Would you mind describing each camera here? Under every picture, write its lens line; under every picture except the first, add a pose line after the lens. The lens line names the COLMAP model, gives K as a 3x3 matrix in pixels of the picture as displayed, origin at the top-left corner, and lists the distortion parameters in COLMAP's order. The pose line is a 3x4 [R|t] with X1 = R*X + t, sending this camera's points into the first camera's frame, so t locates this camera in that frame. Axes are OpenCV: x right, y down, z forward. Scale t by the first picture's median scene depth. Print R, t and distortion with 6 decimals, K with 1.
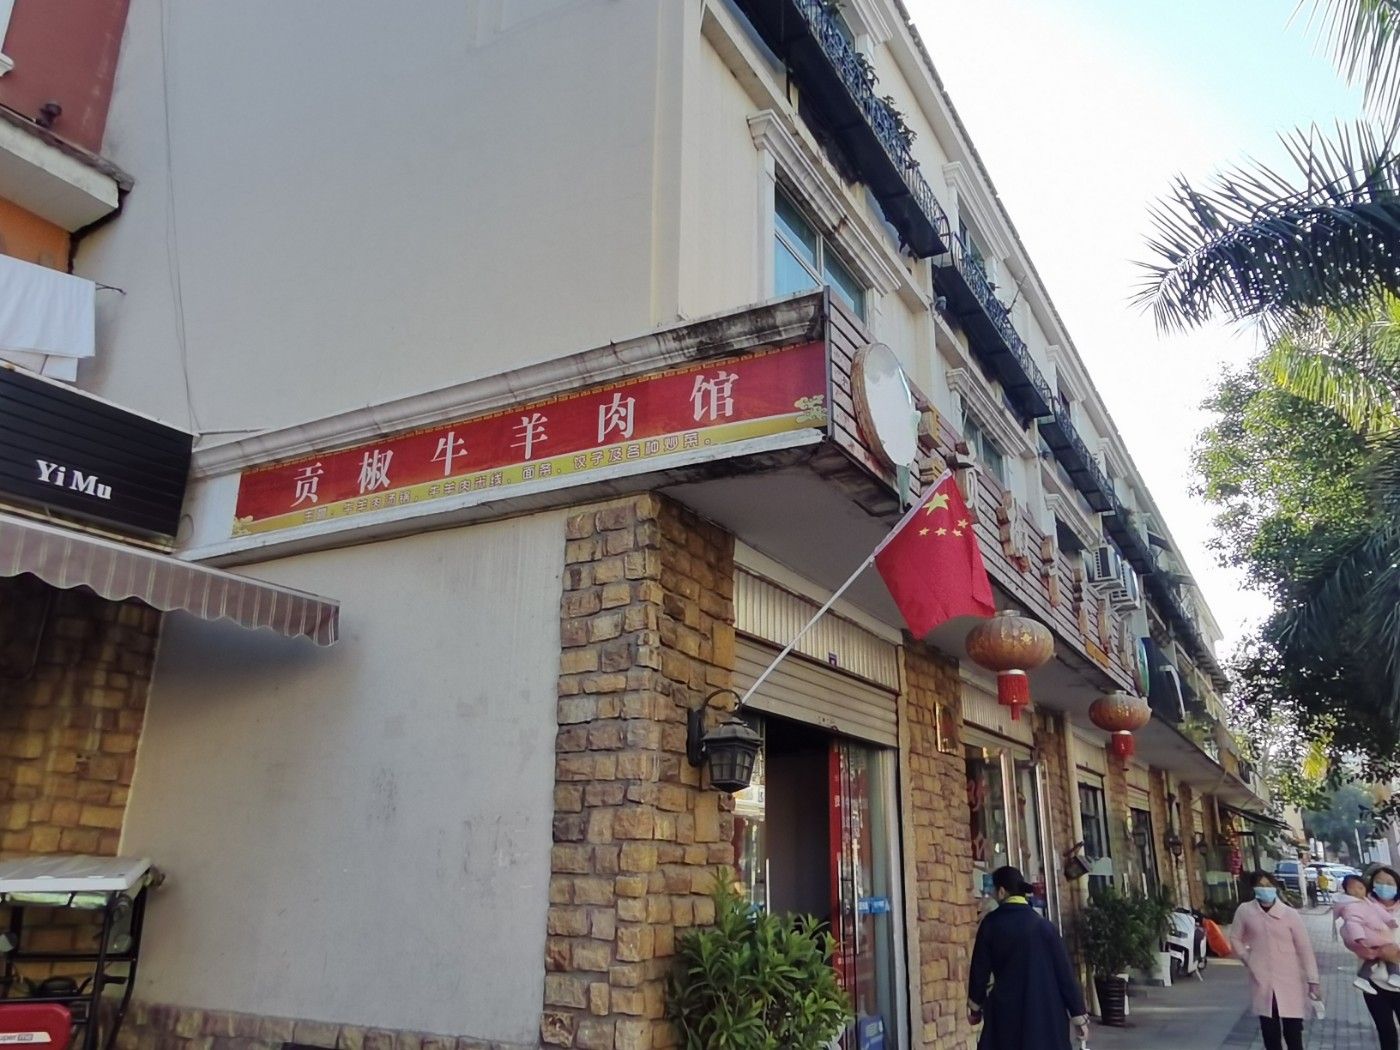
lens RADIAL K [[1056.6, 0, 700.0], [0, 1056.6, 525.0], [0, 0, 1]] dist [0.048456, -0.000458]
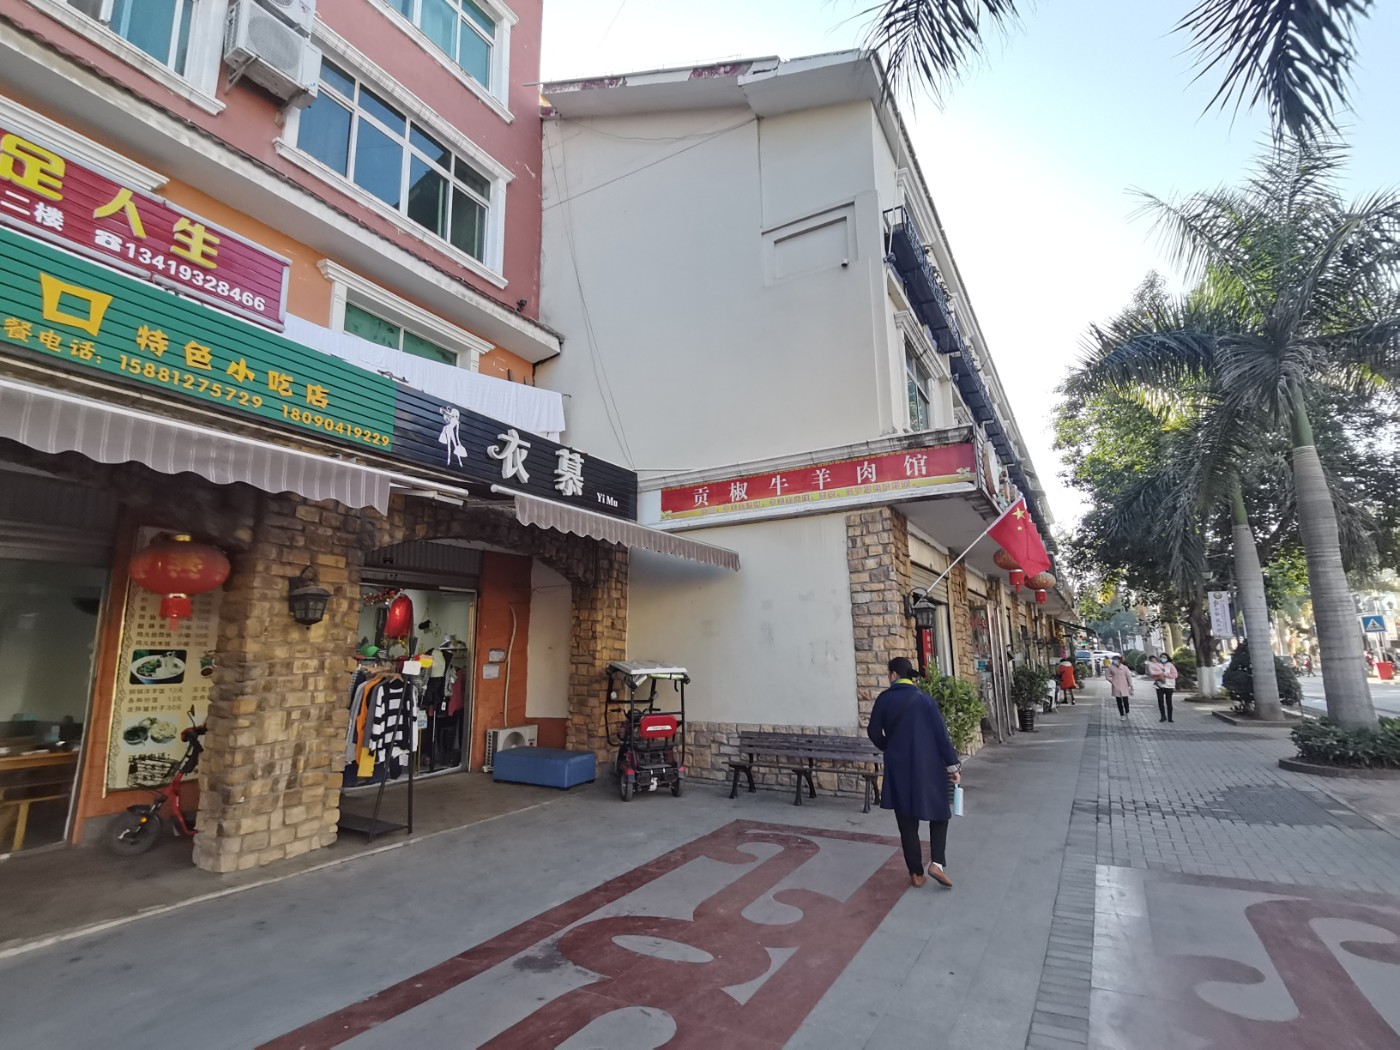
lens RADIAL K [[686.2, 0, 700.0], [0, 686.2, 525.0], [0, 0, 1]] dist [0.049840, 0.000134]
pose [[0.999536, -0.030245, 0.003587, -0.417144], [0.029681, 0.993713, 0.107954, -0.148227], [-0.006829, -0.107798, 0.994149, -0.472610]]
